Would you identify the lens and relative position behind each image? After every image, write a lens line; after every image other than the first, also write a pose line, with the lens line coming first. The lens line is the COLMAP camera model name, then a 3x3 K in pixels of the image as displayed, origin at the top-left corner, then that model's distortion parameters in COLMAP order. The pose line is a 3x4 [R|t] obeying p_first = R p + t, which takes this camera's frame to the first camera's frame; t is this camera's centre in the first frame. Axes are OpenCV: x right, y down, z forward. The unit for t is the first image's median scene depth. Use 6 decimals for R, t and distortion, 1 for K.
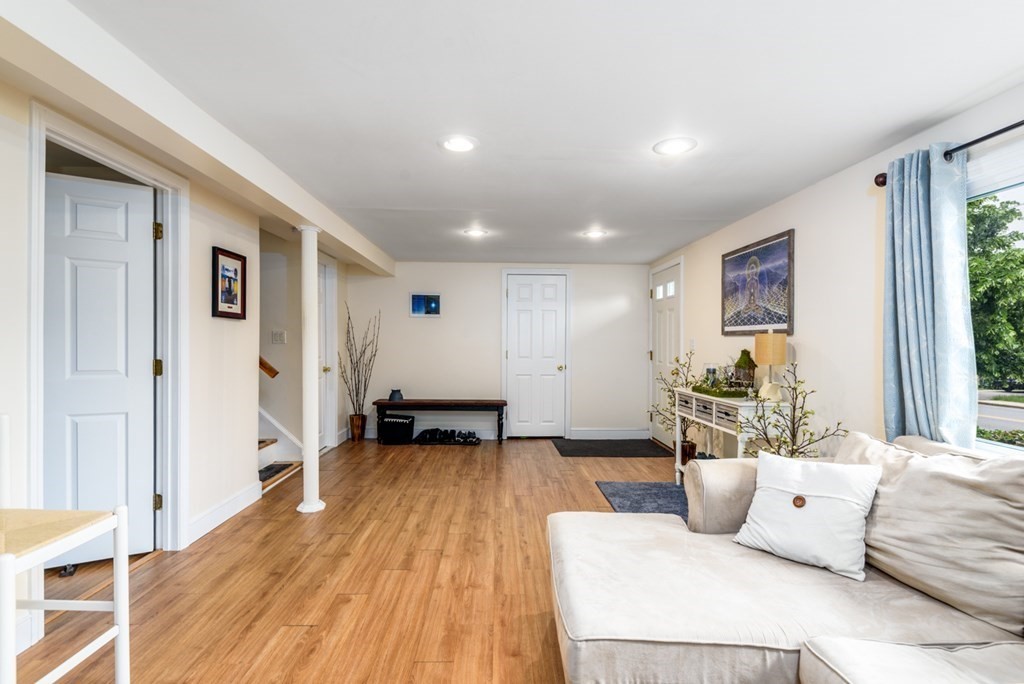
lens RADIAL K [[499.0, 0, 507.4], [0, 499.0, 341.8], [0, 0, 1]] dist [0.017536, -0.000504]
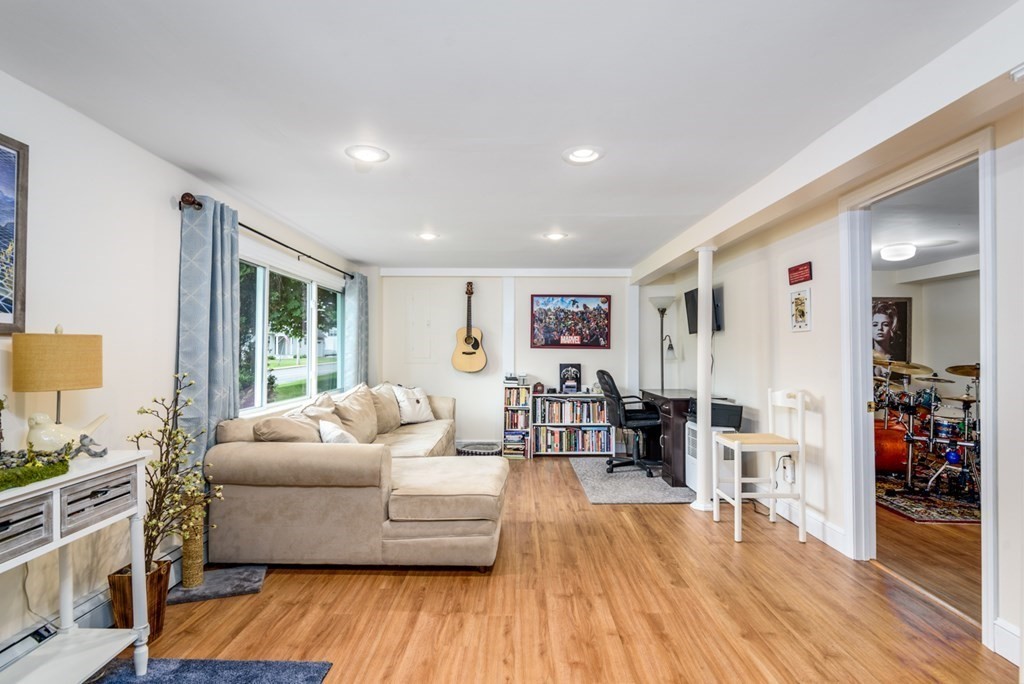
lens RADIAL K [[518.5, 0, 511.5], [0, 518.5, 349.6], [0, 0, 1]] dist [0.039005, -0.024545]
pose [[-0.999535, -0.008072, 0.029406, 0.010115], [-0.008157, 0.999963, -0.002762, -0.001380], [-0.029382, -0.003001, -0.999564, 1.492170]]
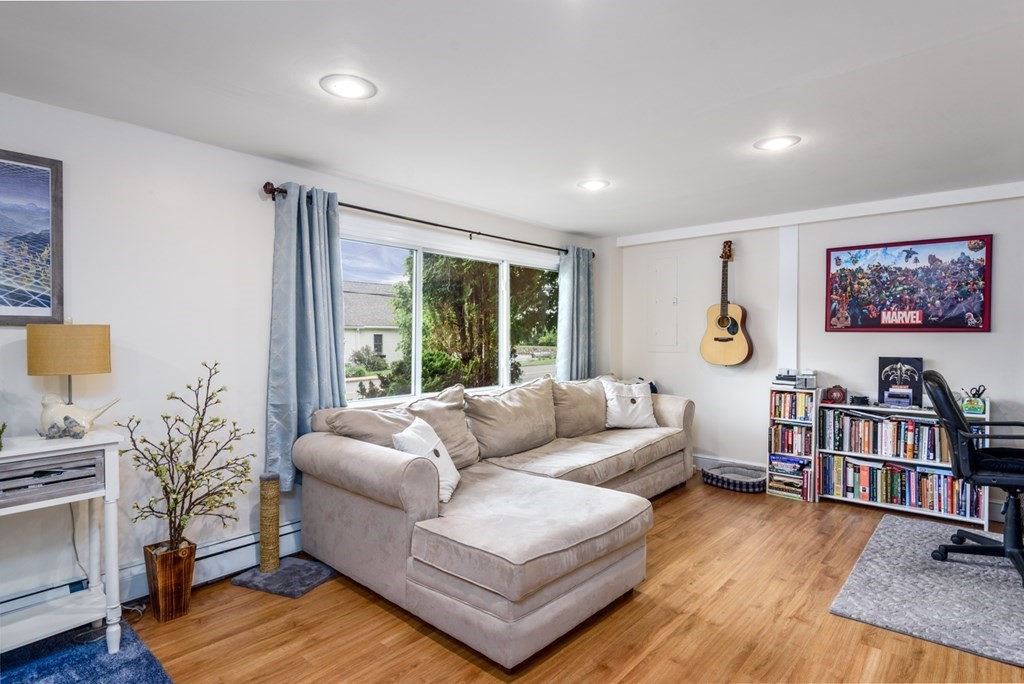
lens RADIAL K [[537.8, 0, 512.0], [0, 537.8, 342.0], [0, 0, 1]] dist [0.041042, -0.027583]
pose [[-0.731882, -0.013133, 0.681304, -0.316438], [-0.003030, 0.999867, 0.016019, -0.006462], [-0.681424, 0.009660, -0.731825, 1.069613]]
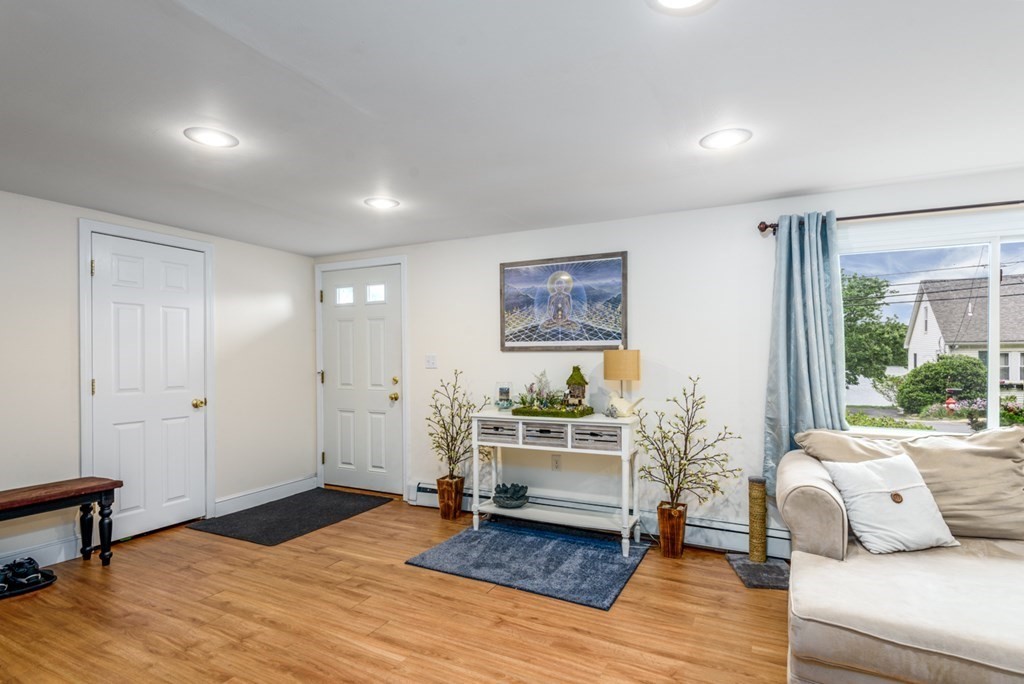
lens RADIAL K [[518.5, 0, 511.5], [0, 518.5, 349.6], [0, 0, 1]] dist [0.039005, -0.024545]
pose [[0.480044, 0.003051, 0.877239, -0.490433], [0.008984, 0.999924, -0.008394, -0.009256], [-0.877198, 0.011910, 0.479981, 0.656642]]
